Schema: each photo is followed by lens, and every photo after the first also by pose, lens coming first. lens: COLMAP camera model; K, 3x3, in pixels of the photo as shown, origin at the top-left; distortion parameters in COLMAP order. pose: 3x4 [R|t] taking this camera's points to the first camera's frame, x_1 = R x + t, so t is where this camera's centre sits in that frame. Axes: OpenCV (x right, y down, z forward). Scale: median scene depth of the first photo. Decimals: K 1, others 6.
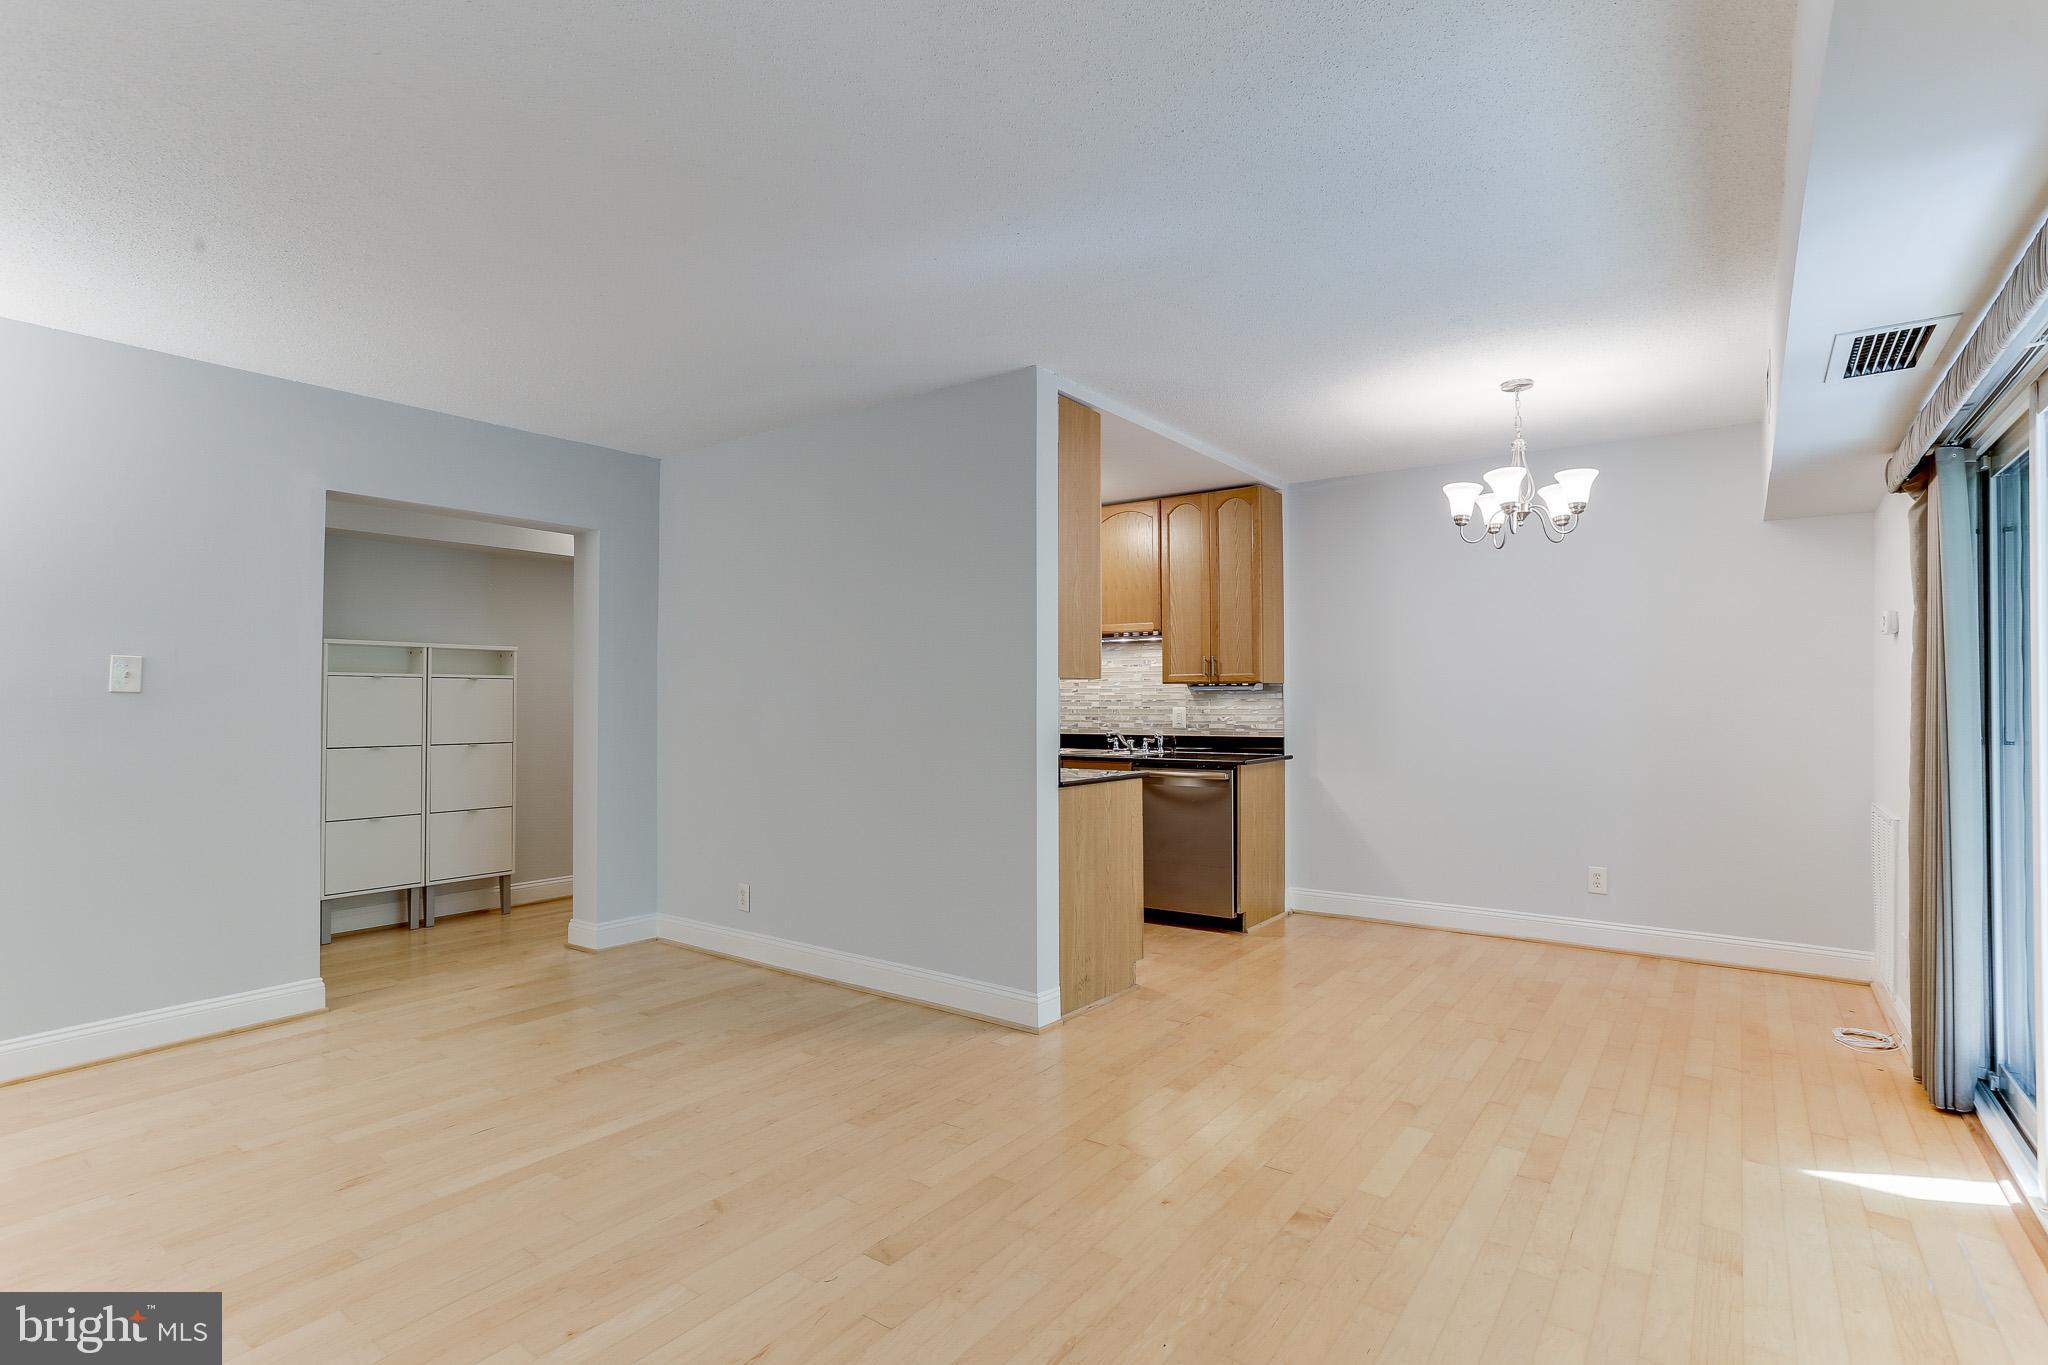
lens RADIAL K [[1005.6, 0, 1032.1], [0, 1005.6, 687.2], [0, 0, 1]] dist [-0.034445, 0.015770]
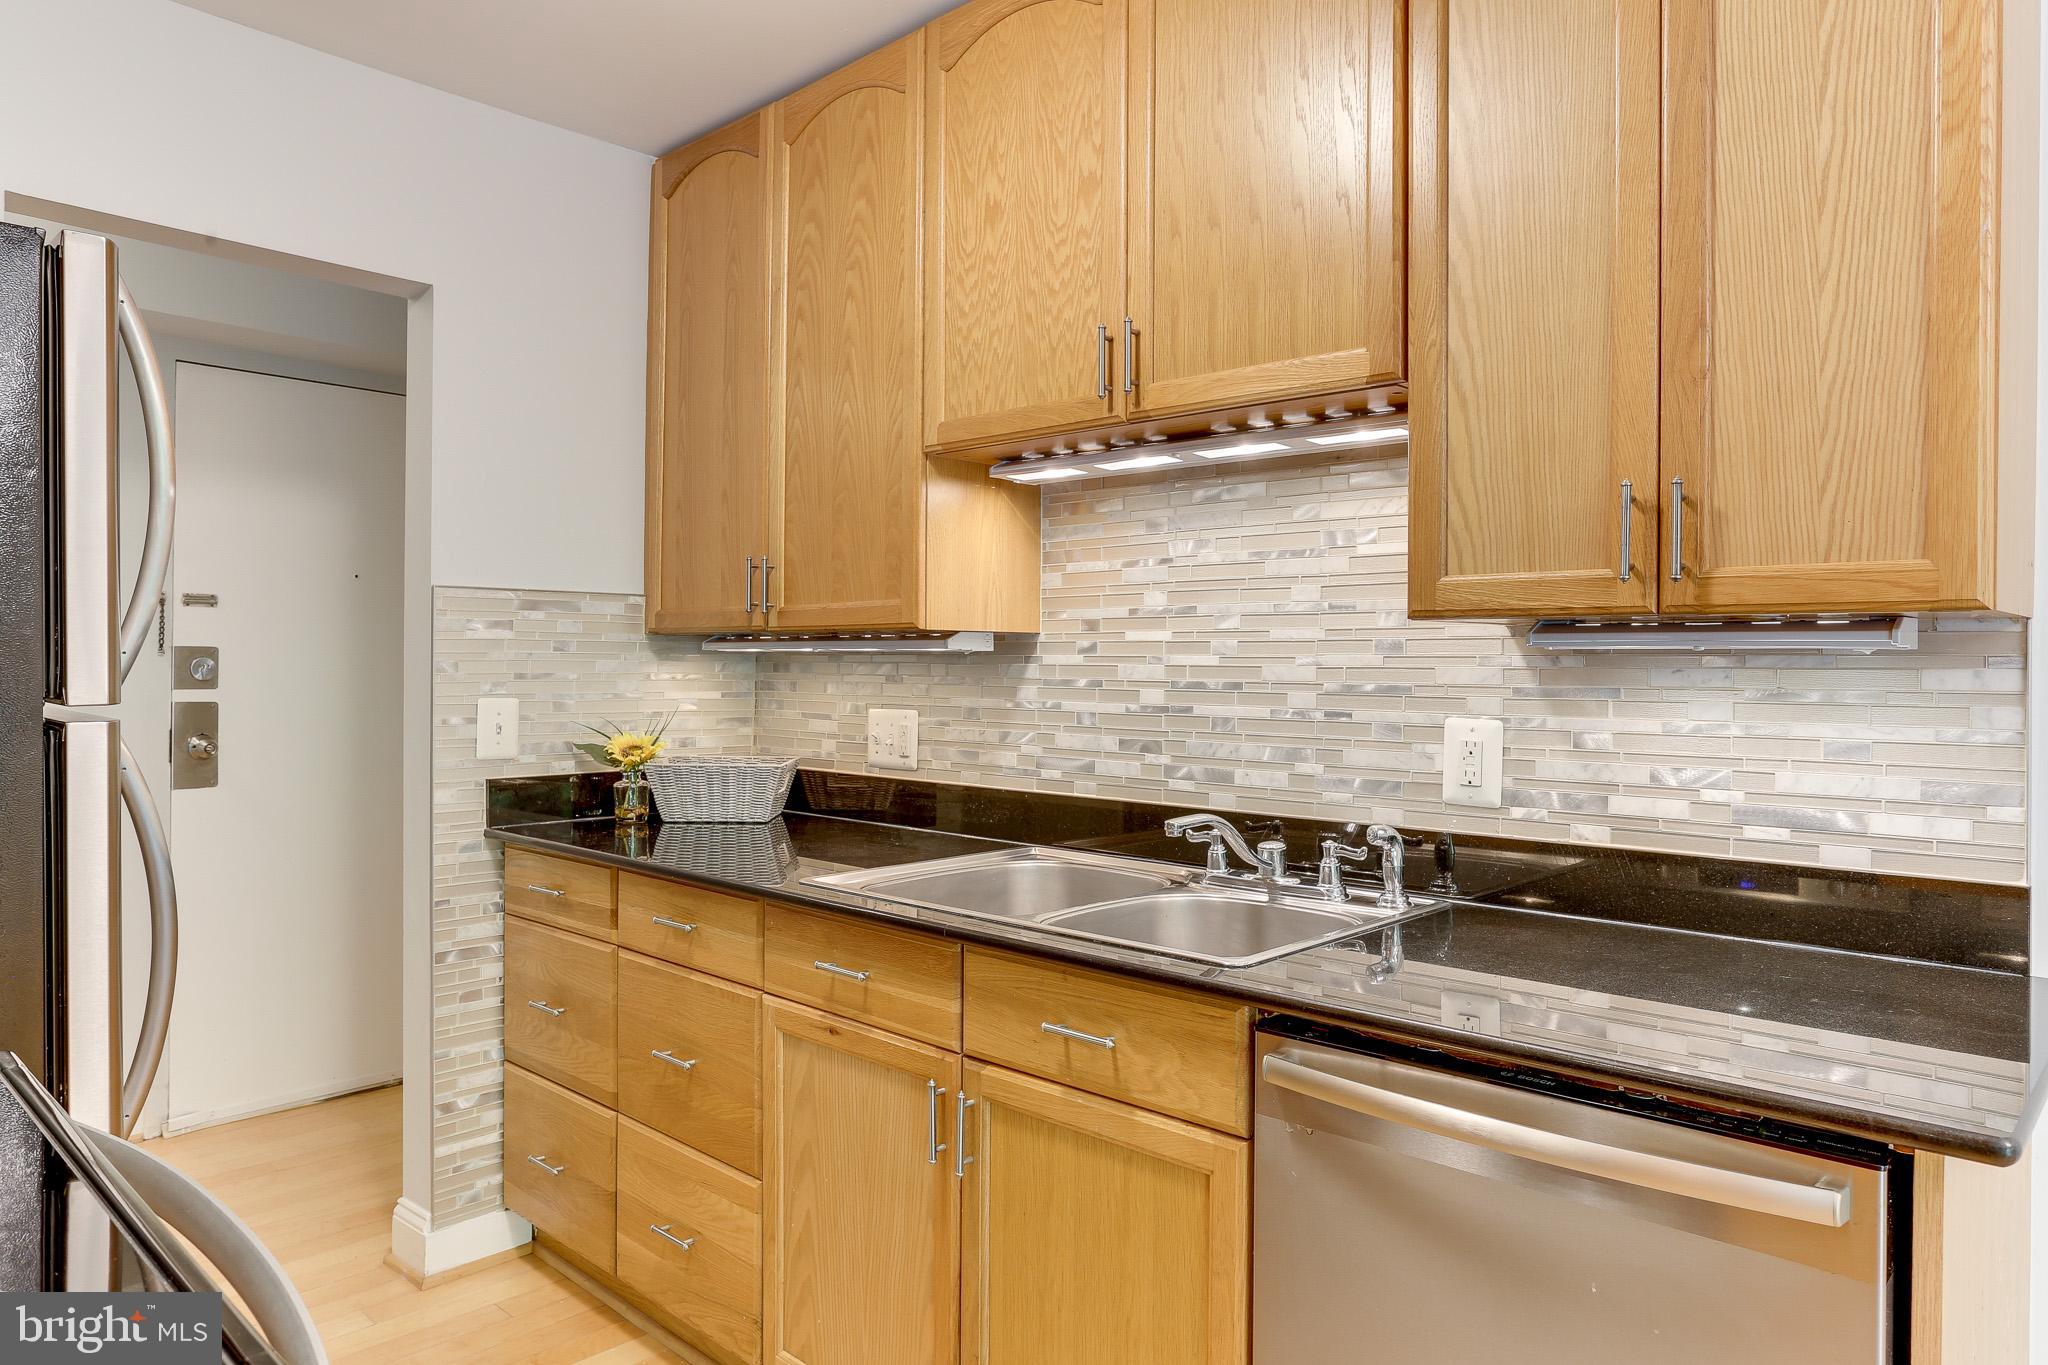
lens RADIAL K [[1346.2, 0, 1021.0], [0, 1346.2, 681.7], [0, 0, 1]] dist [-0.011789, 0.001455]
pose [[0.990764, 0.013807, -0.134894, 0.081613], [-0.010036, 0.999541, 0.028594, 0.002769], [0.135227, -0.026976, 0.990447, 0.663972]]
